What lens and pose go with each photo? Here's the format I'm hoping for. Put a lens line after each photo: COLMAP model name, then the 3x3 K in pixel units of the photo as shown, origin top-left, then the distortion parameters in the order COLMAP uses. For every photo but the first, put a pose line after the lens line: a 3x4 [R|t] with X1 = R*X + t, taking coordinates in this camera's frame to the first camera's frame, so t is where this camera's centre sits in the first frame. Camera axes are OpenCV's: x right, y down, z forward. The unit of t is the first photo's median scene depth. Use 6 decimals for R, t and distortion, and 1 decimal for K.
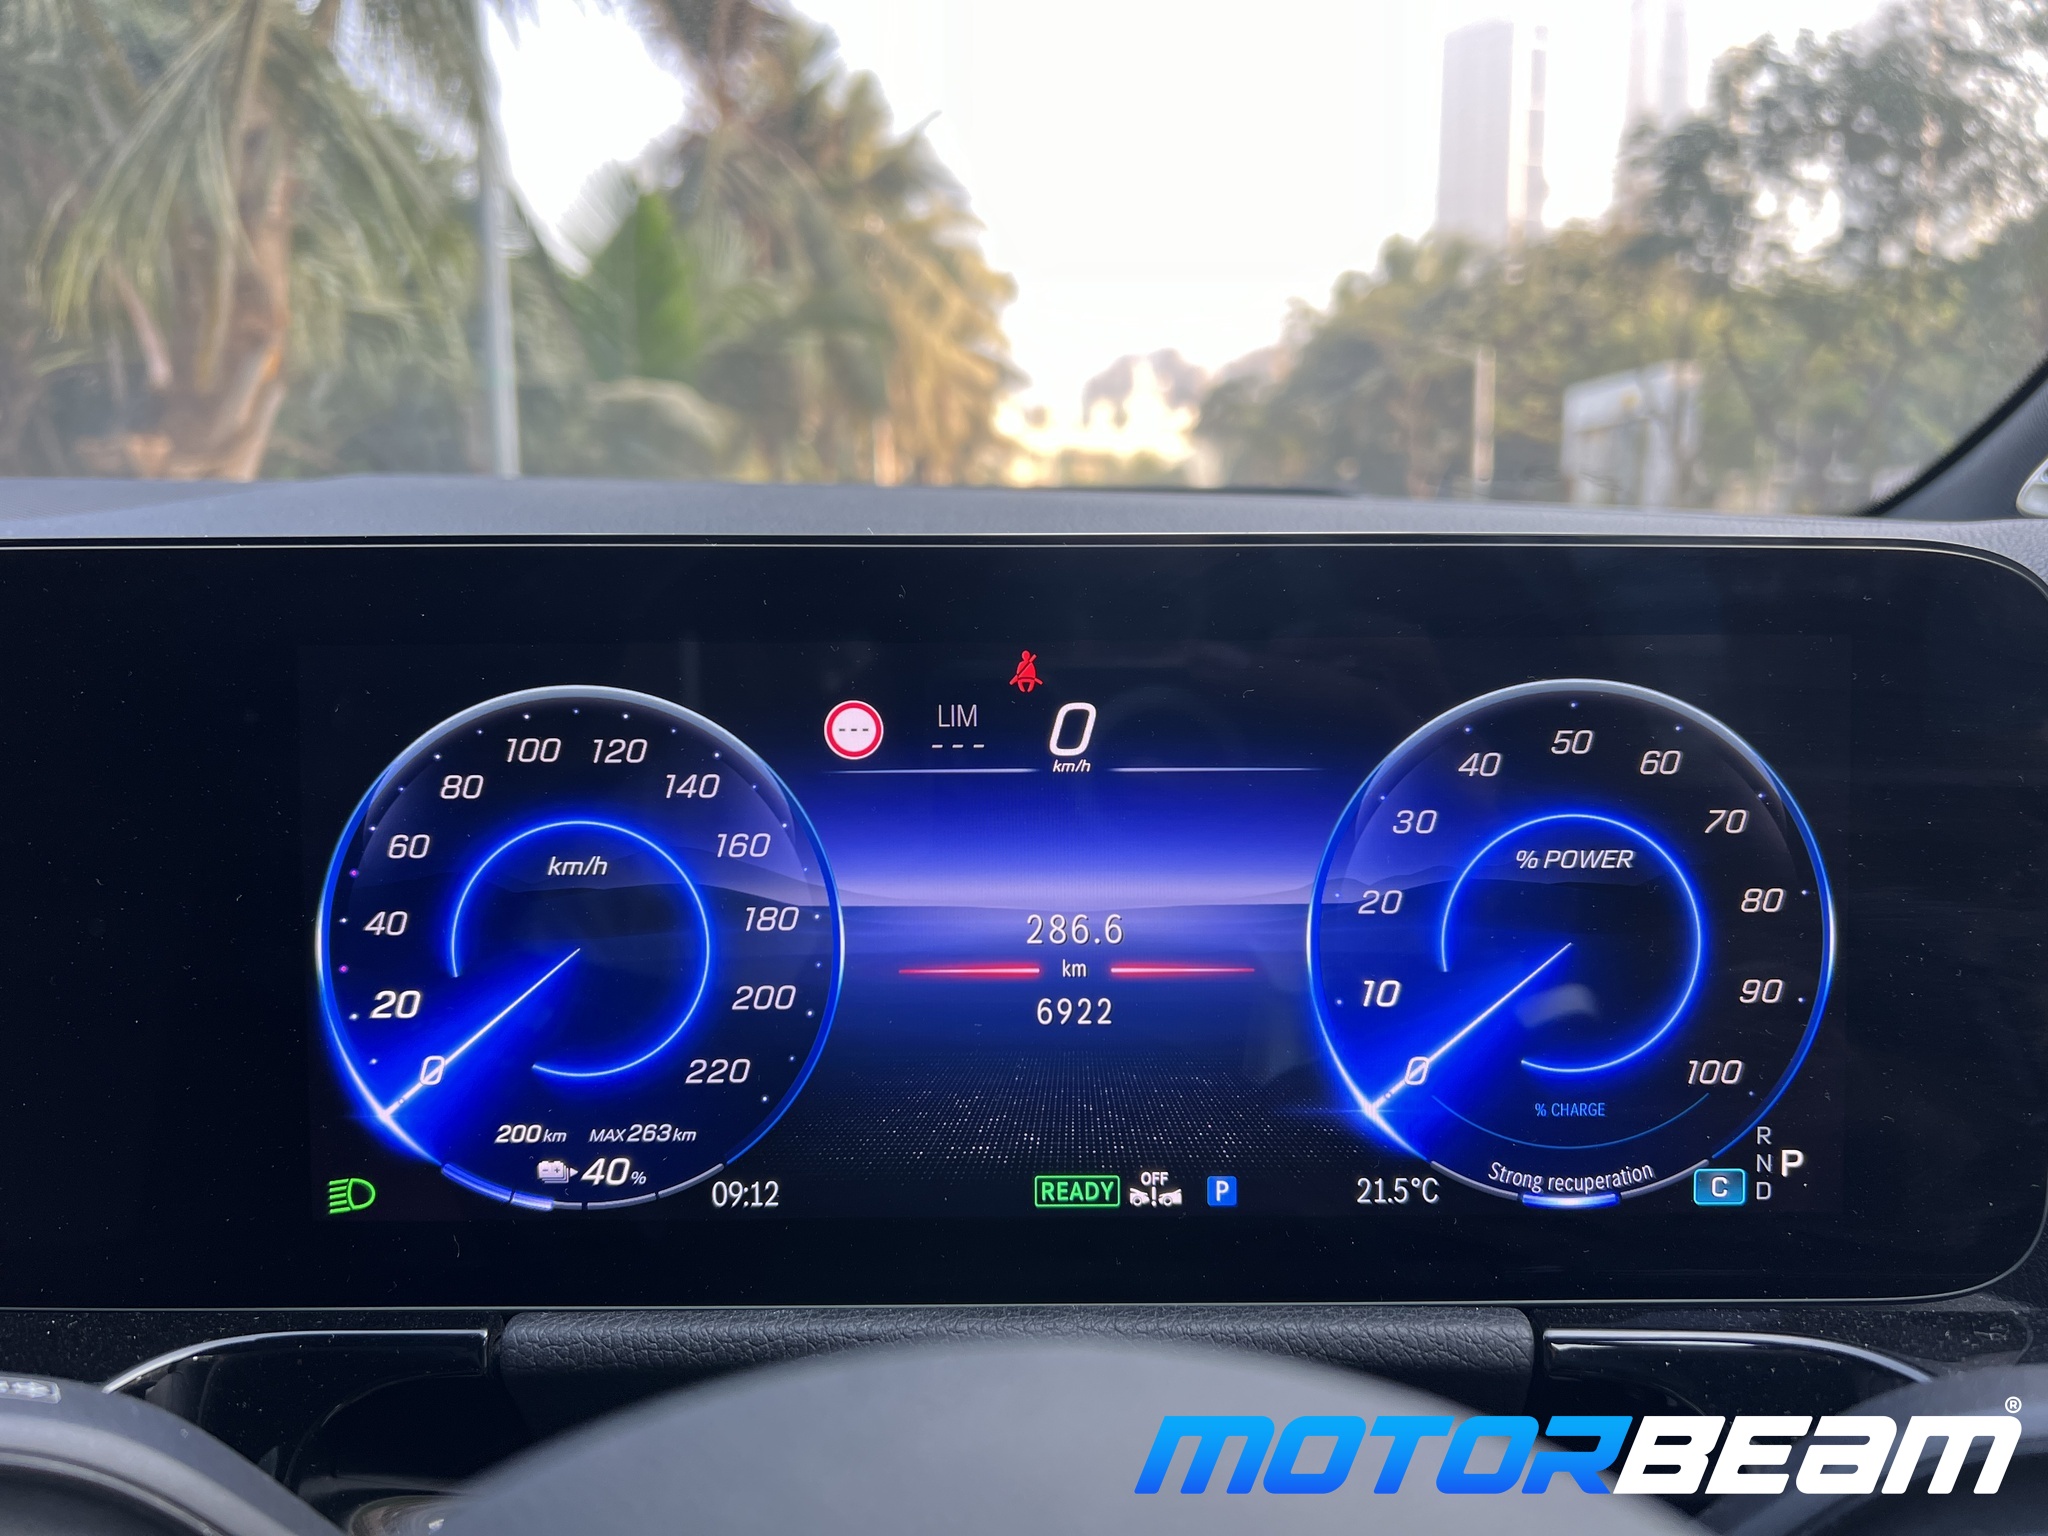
lens RADIAL K [[1457.1, 0, 1024.0], [0, 1457.1, 768.0], [0, 0, 1]] dist [0.025179, -0.003294]
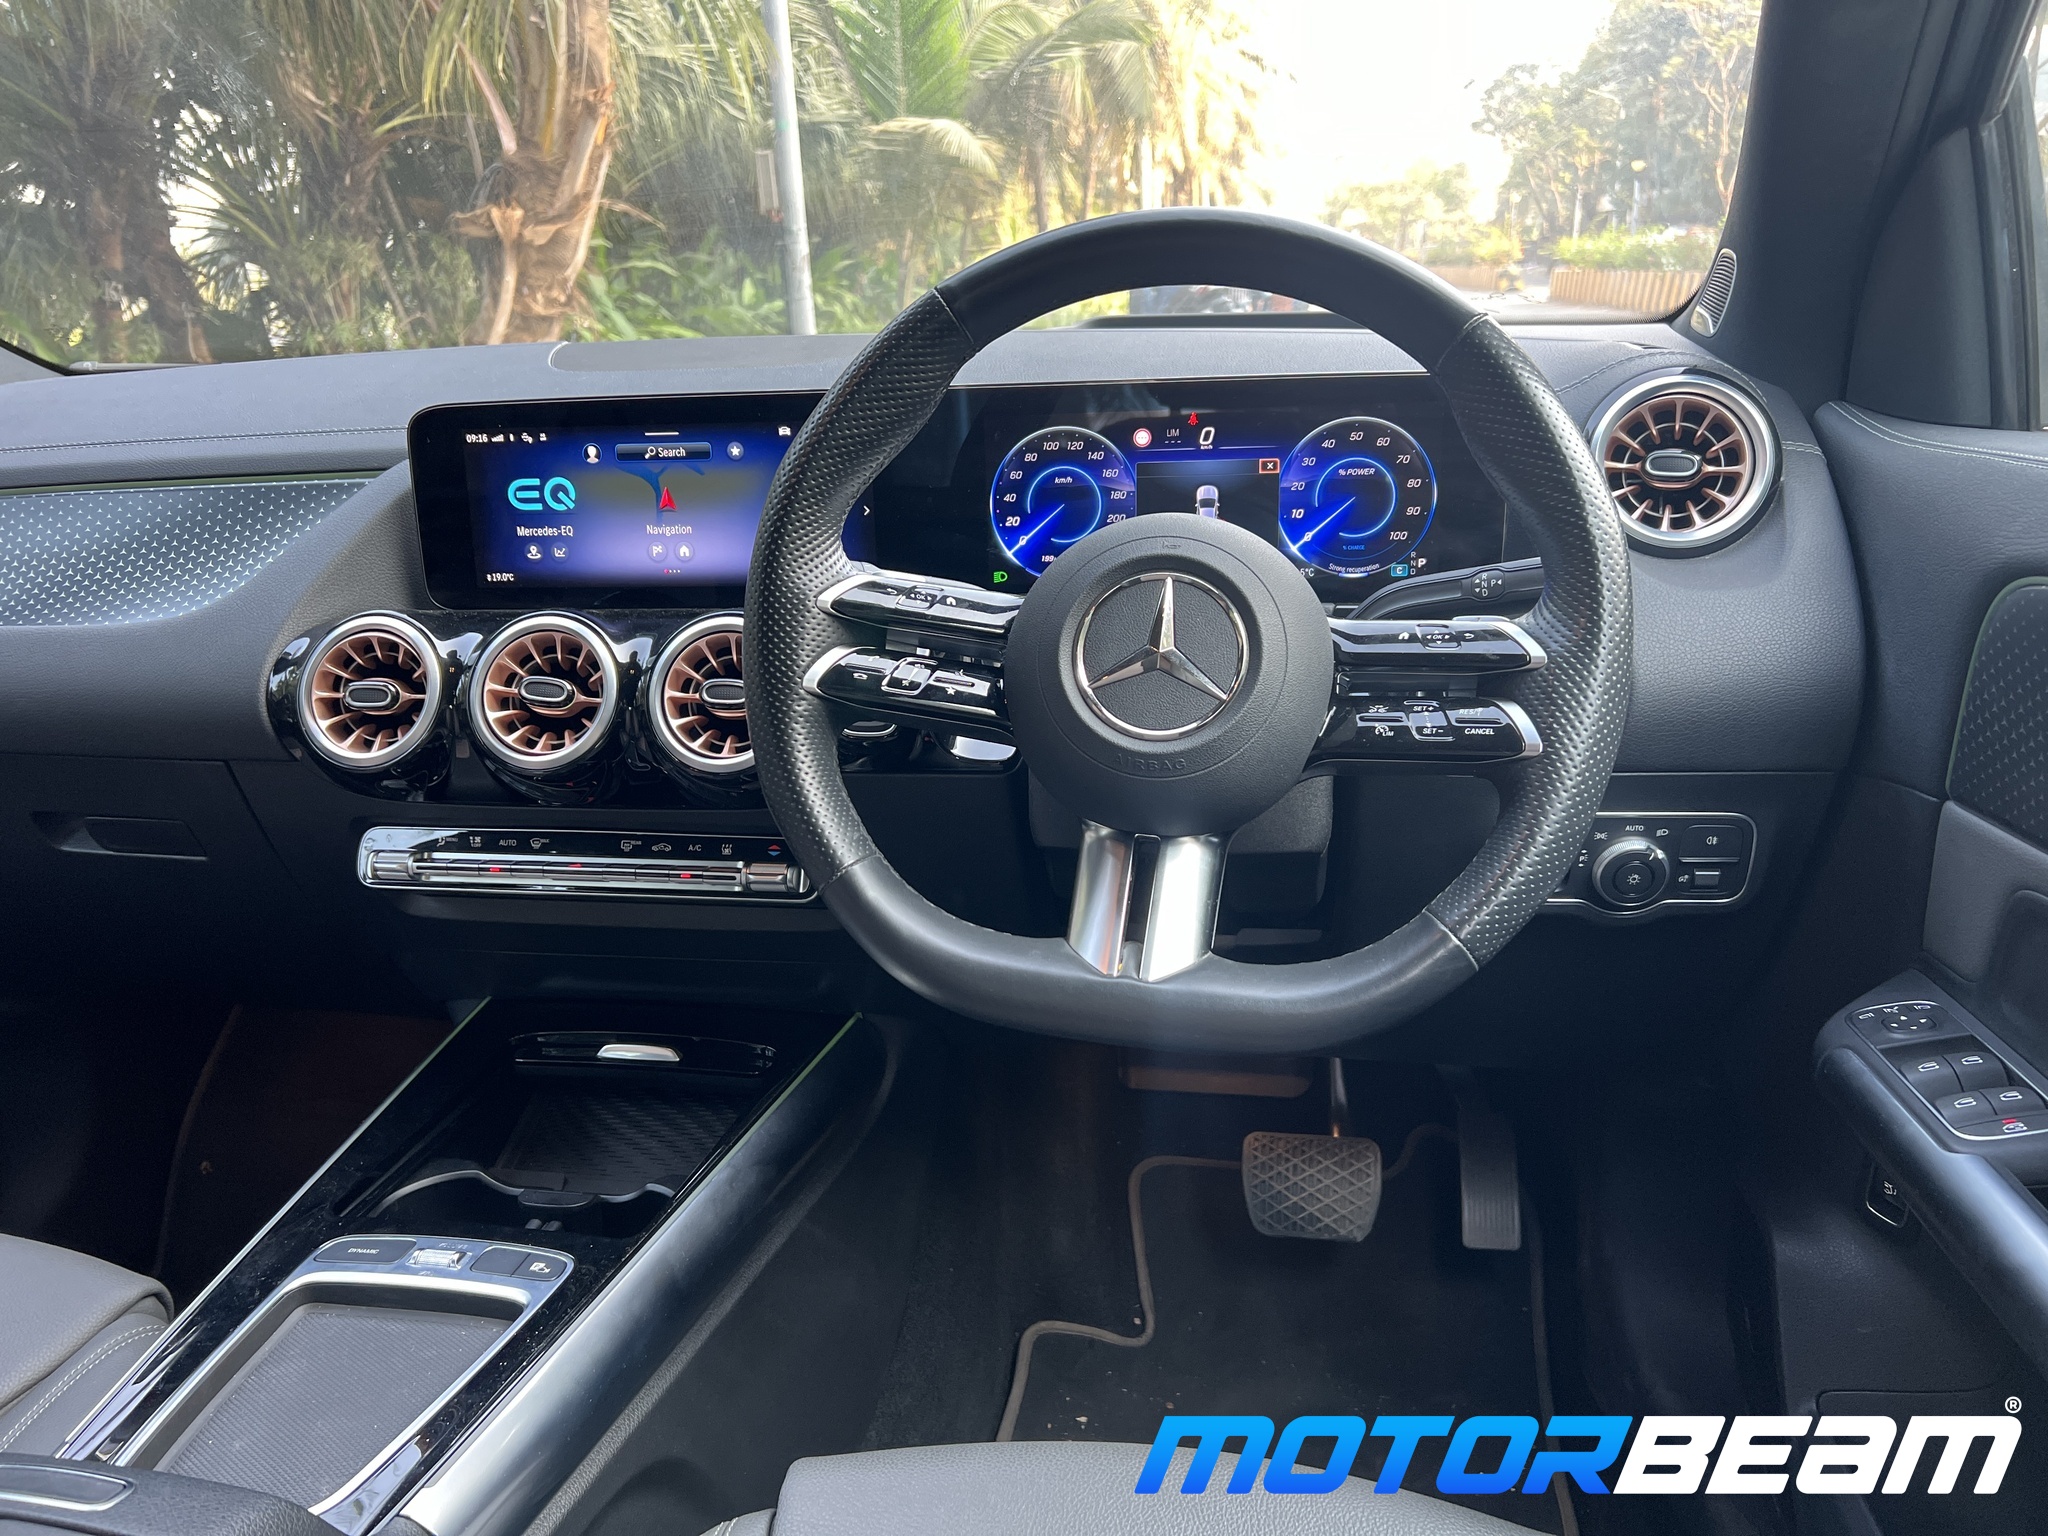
lens RADIAL K [[1457.1, 0, 1024.0], [0, 1457.1, 768.0], [0, 0, 1]] dist [0.025179, -0.003294]
pose [[0.983938, 0.016832, -0.177716, 0.230457], [0.015729, 0.983498, 0.180233, 0.114254], [0.177817, -0.180134, 0.967436, -2.495689]]
